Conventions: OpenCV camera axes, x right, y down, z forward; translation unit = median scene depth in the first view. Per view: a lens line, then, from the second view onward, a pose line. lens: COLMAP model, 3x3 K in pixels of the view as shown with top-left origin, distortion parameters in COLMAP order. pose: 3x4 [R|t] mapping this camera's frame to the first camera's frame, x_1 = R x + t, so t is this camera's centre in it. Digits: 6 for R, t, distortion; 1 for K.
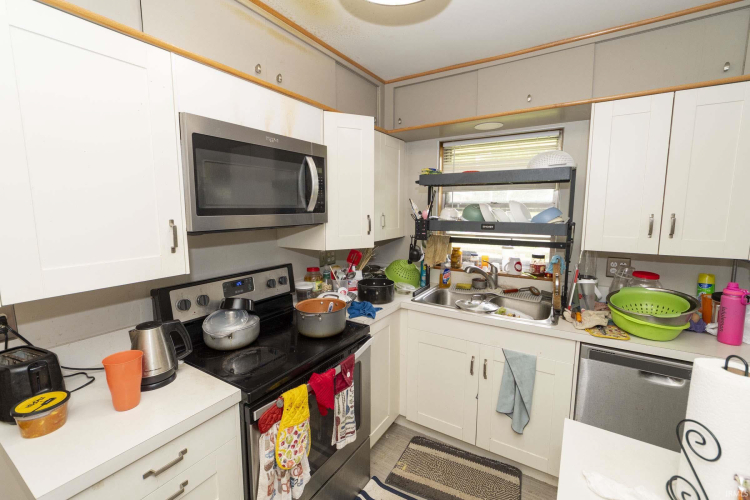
lens RADIAL K [[329.8, 0, 369.3], [0, 329.8, 244.6], [0, 0, 1]] dist [-0.002613, -0.000127]
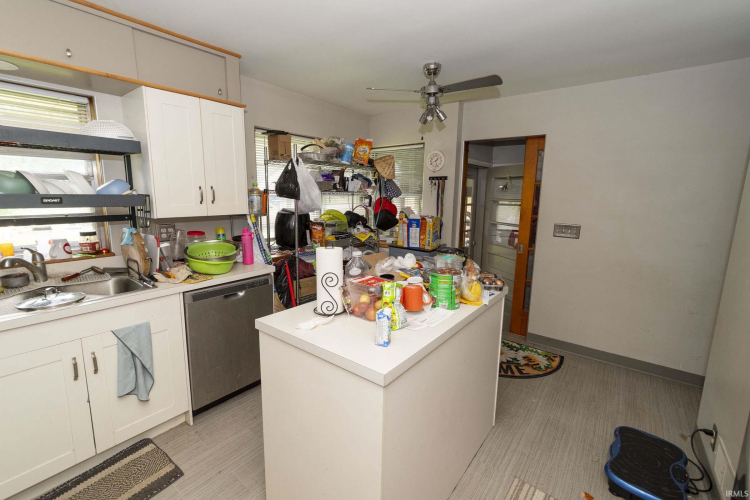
lens RADIAL K [[329.8, 0, 369.3], [0, 329.8, 244.6], [0, 0, 1]] dist [-0.002613, -0.000127]
pose [[0.101028, -0.153270, 0.983006, -0.379404], [0.102010, 0.984450, 0.143011, 0.017538], [-0.989640, 0.085829, 0.115092, 0.146826]]
